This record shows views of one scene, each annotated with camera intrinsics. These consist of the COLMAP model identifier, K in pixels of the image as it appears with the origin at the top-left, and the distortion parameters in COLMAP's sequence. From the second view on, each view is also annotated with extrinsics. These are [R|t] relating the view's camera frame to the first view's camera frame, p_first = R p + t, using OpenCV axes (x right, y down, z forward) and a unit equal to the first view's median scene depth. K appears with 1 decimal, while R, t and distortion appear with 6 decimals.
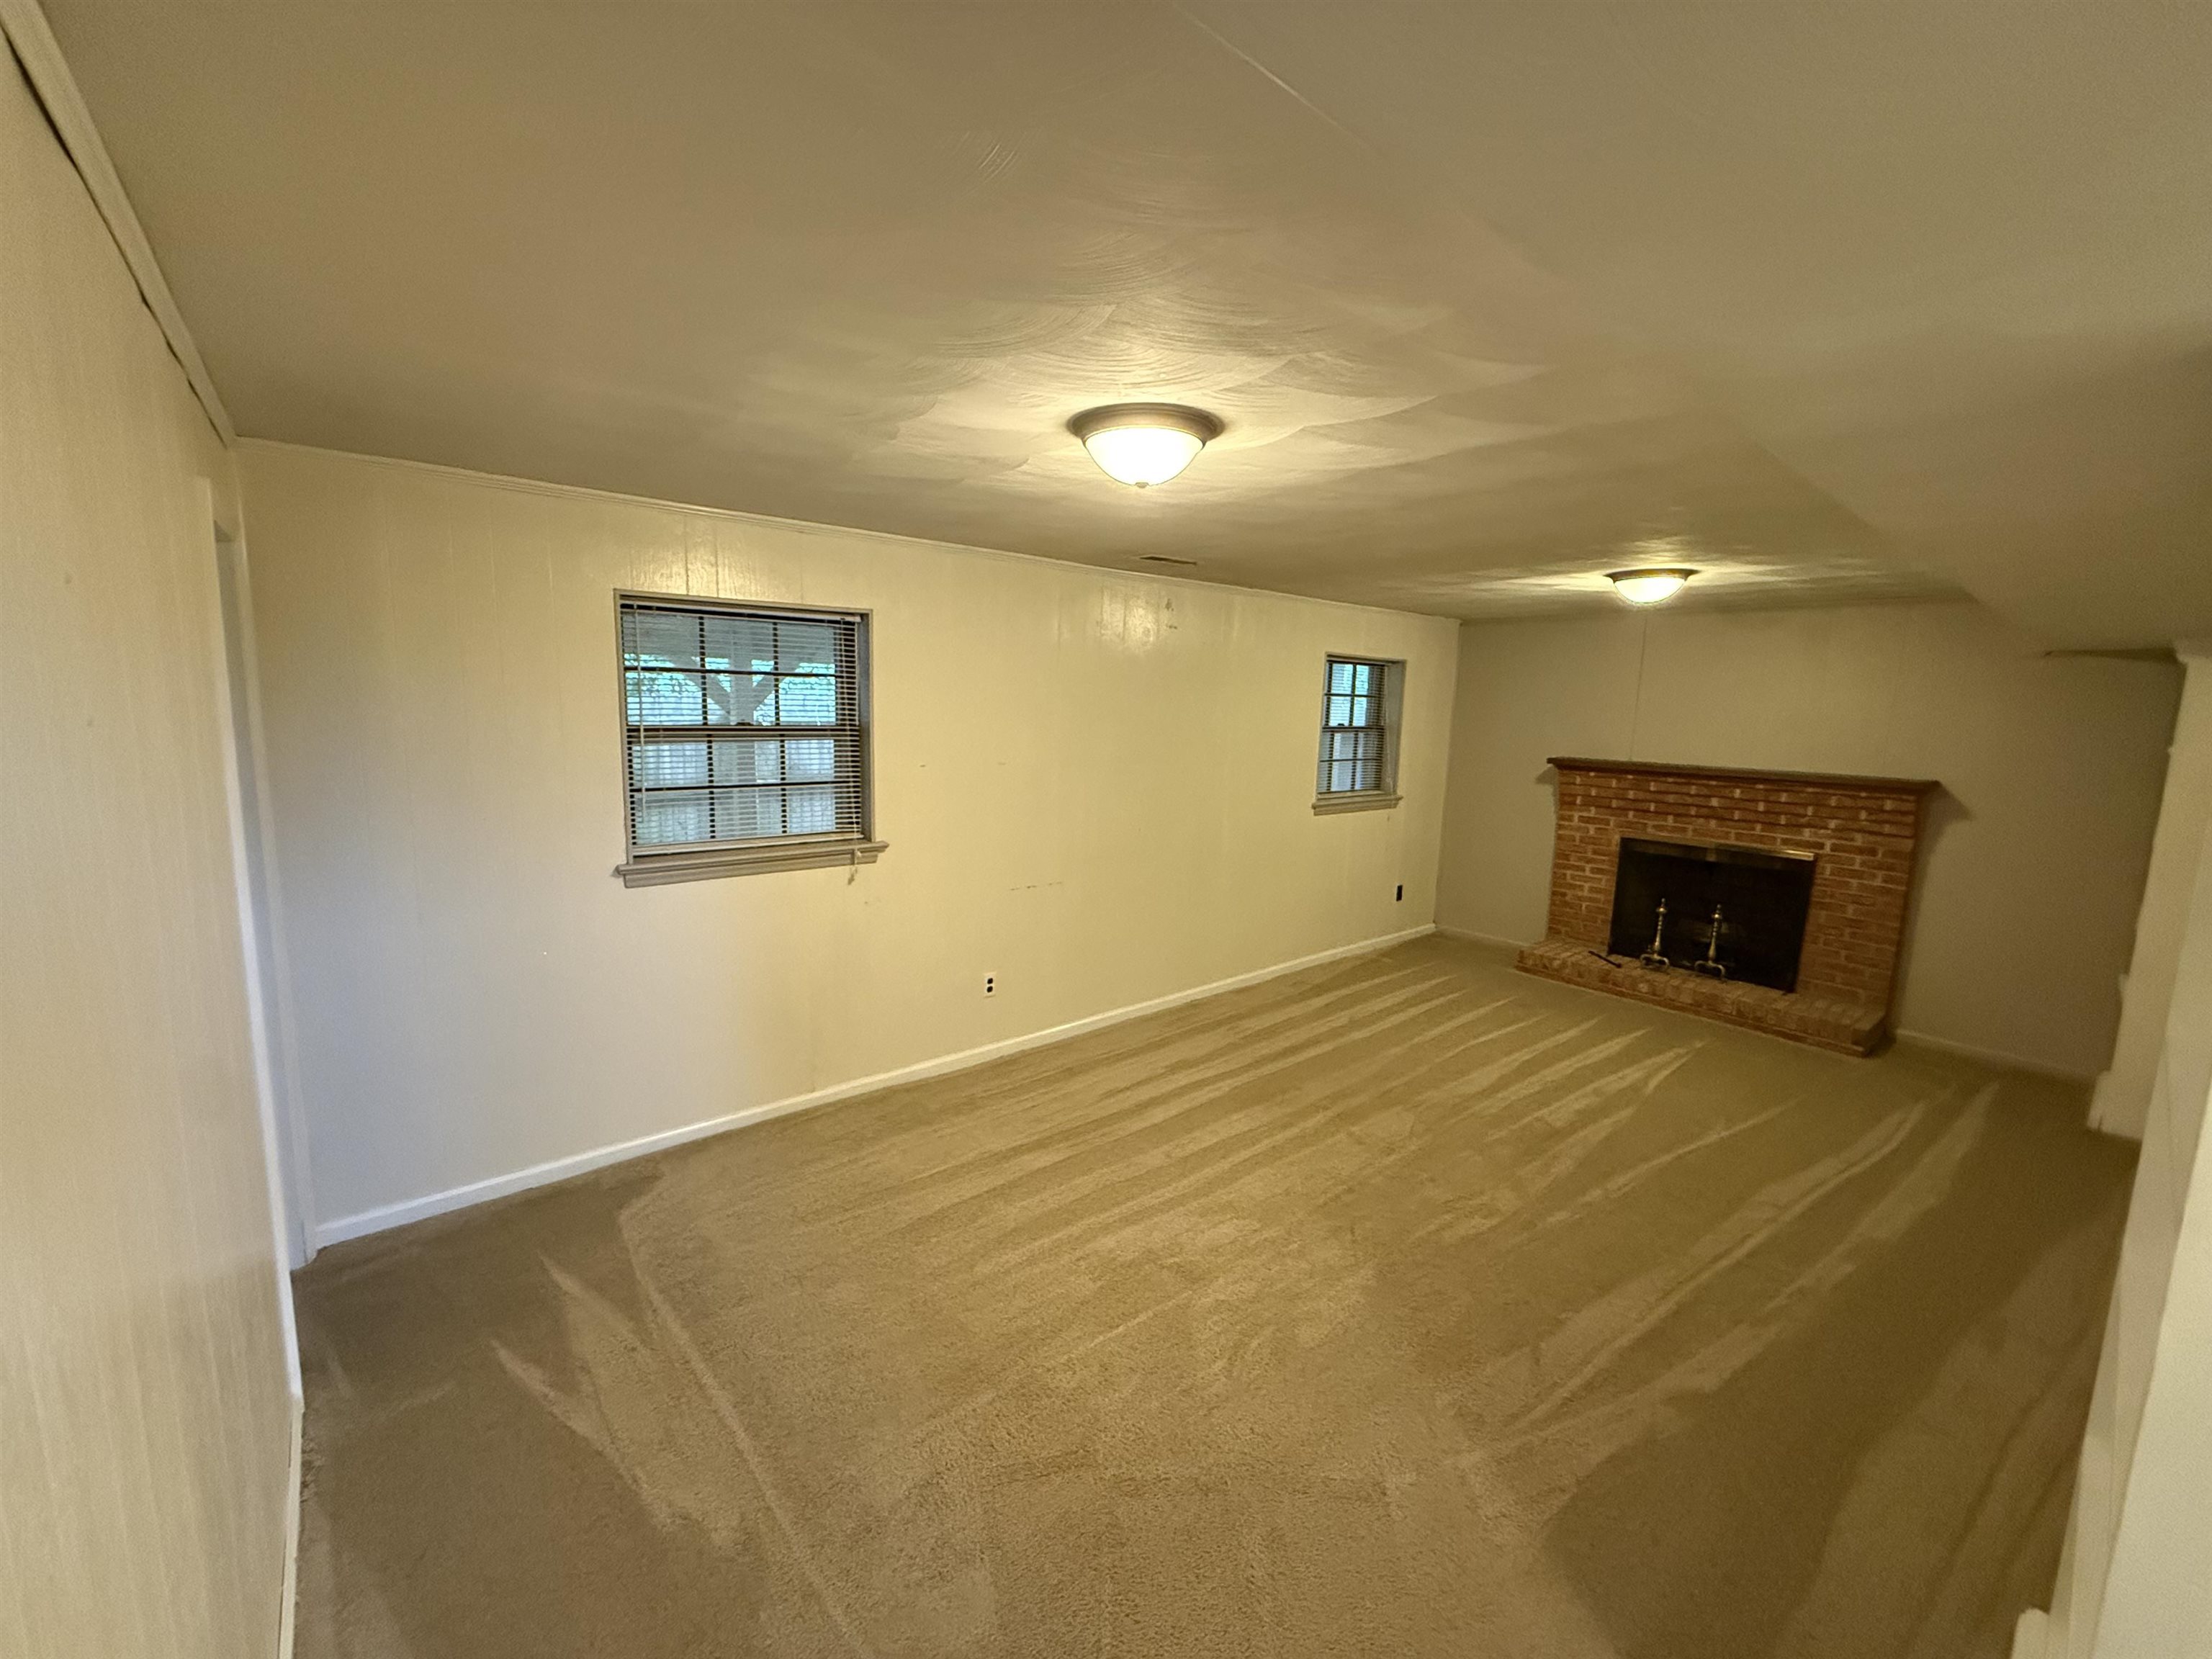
lens RADIAL K [[884.6, 0, 1102.3], [0, 884.6, 819.9], [0, 0, 1]] dist [-0.001777, -0.000315]
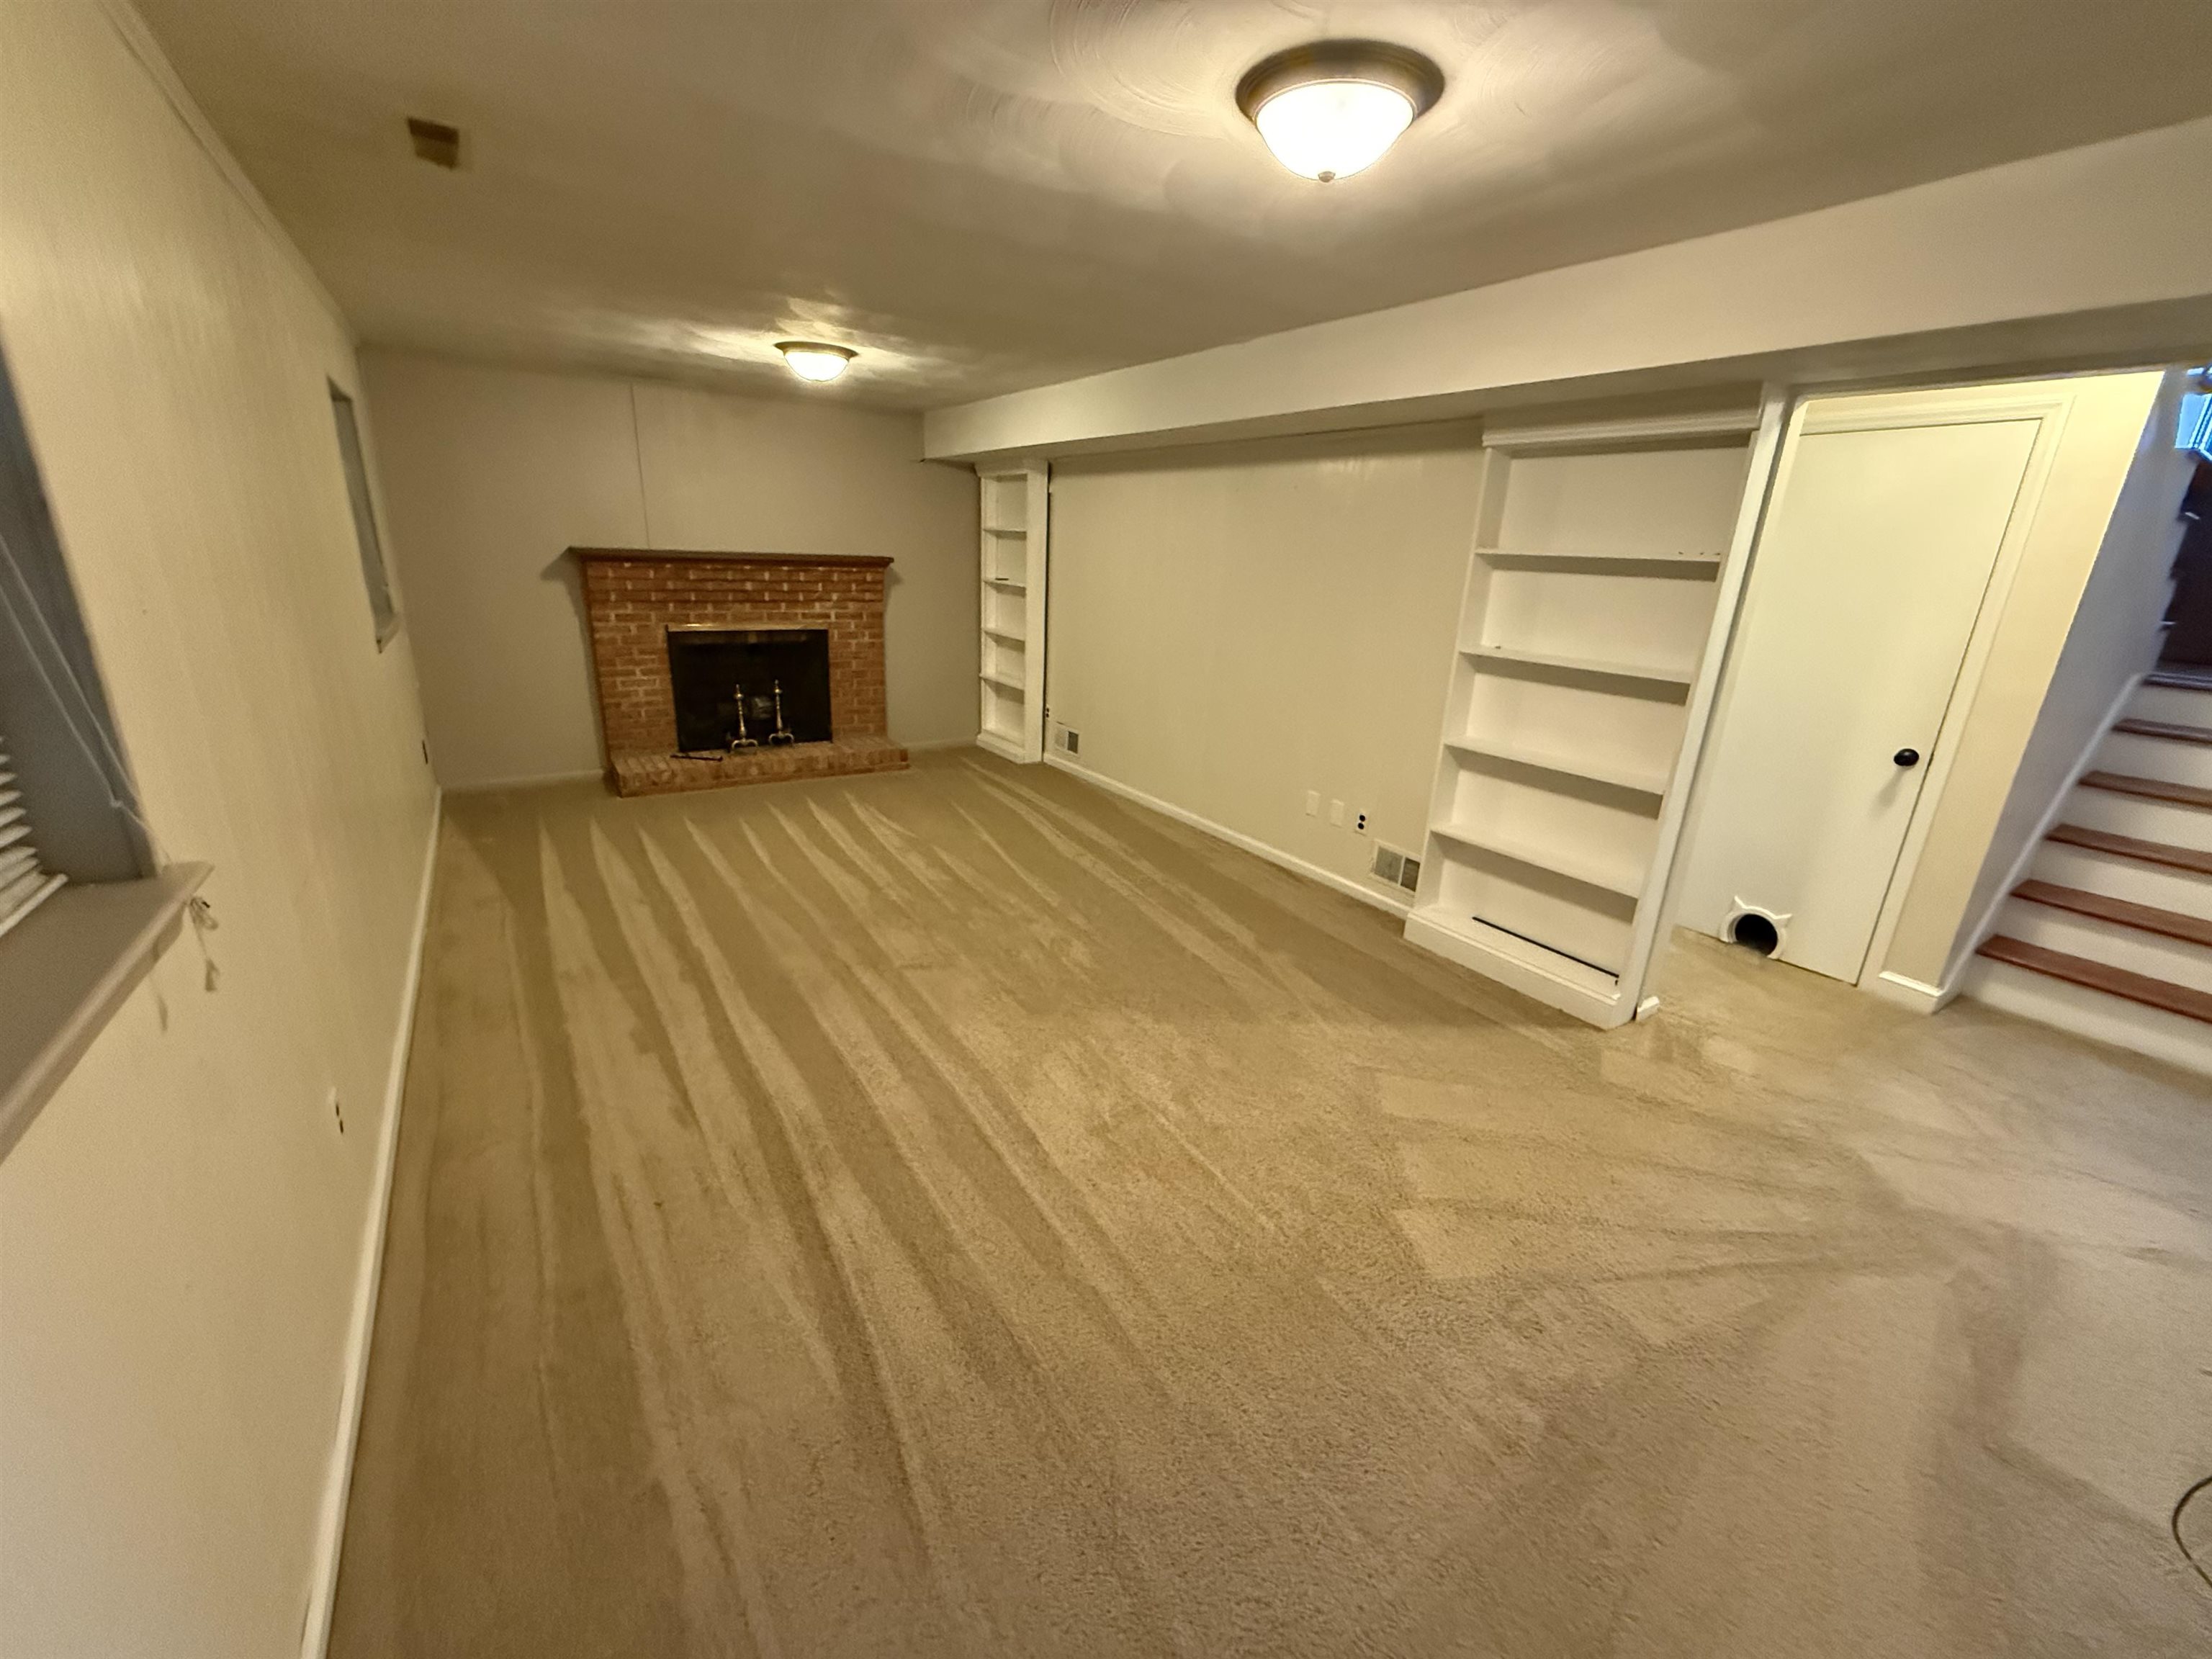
lens RADIAL K [[884.6, 0, 1102.3], [0, 884.6, 819.9], [0, 0, 1]] dist [-0.001777, -0.000315]
pose [[0.110287, -0.316325, 0.942218, -0.372431], [0.095265, 0.947001, 0.306779, -0.041347], [-0.989324, 0.055927, 0.134577, 0.468691]]
